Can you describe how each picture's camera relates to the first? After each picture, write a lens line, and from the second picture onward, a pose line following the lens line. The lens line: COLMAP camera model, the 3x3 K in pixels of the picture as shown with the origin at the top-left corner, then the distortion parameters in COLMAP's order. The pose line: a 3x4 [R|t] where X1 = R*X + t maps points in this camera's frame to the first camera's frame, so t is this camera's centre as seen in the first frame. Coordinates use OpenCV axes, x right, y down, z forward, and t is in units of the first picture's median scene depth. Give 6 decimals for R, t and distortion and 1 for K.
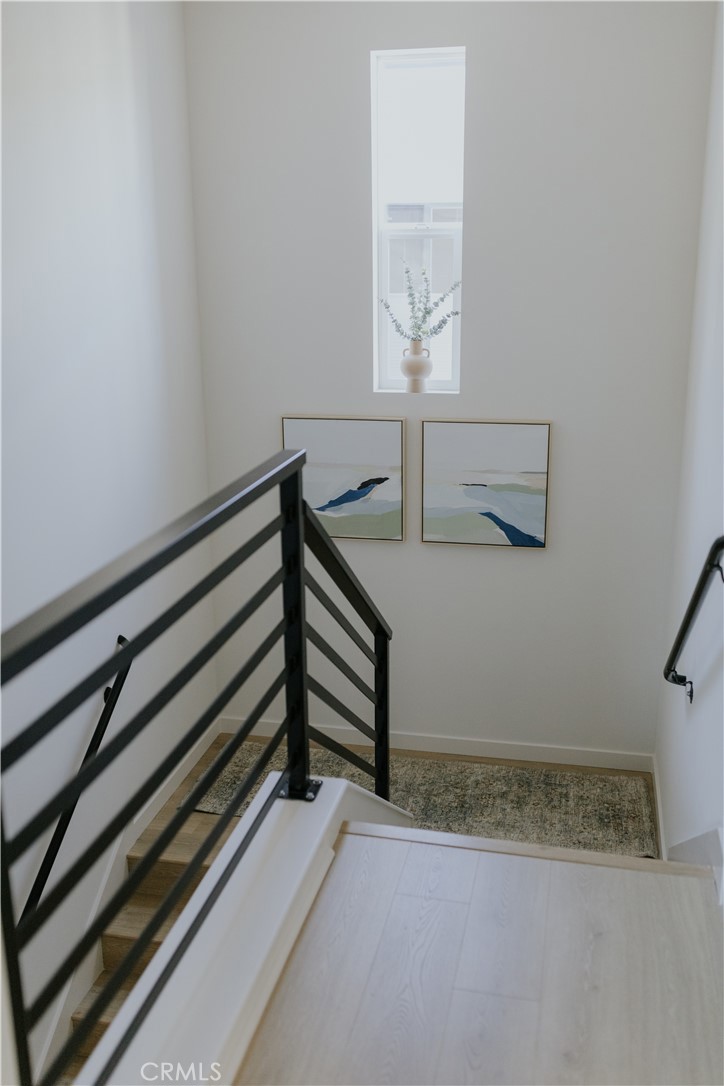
lens RADIAL K [[1077.8, 0, 359.8], [0, 1077.8, 539.3], [0, 0, 1]] dist [0.018876, 0.000000]
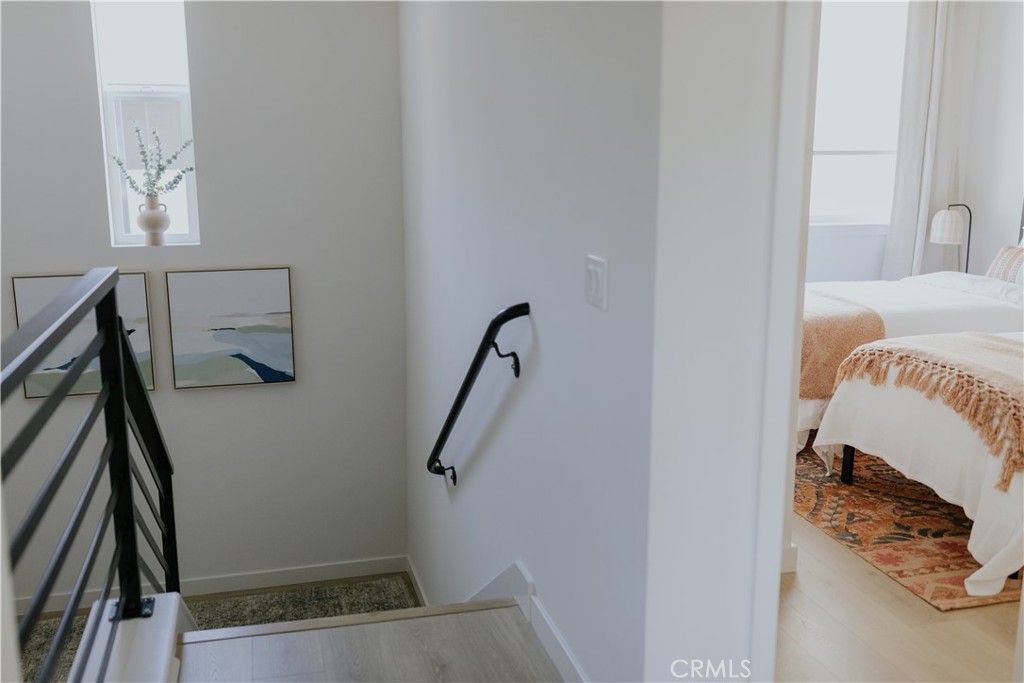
lens RADIAL K [[1016.3, 0, 508.3], [0, 1016.3, 345.0], [0, 0, 1]] dist [0.018876, 0.000000]
pose [[0.884375, -0.081661, 0.459579, -0.107623], [0.121070, 0.991013, -0.056887, 0.056354], [-0.450803, 0.105951, 0.886313, -0.013892]]
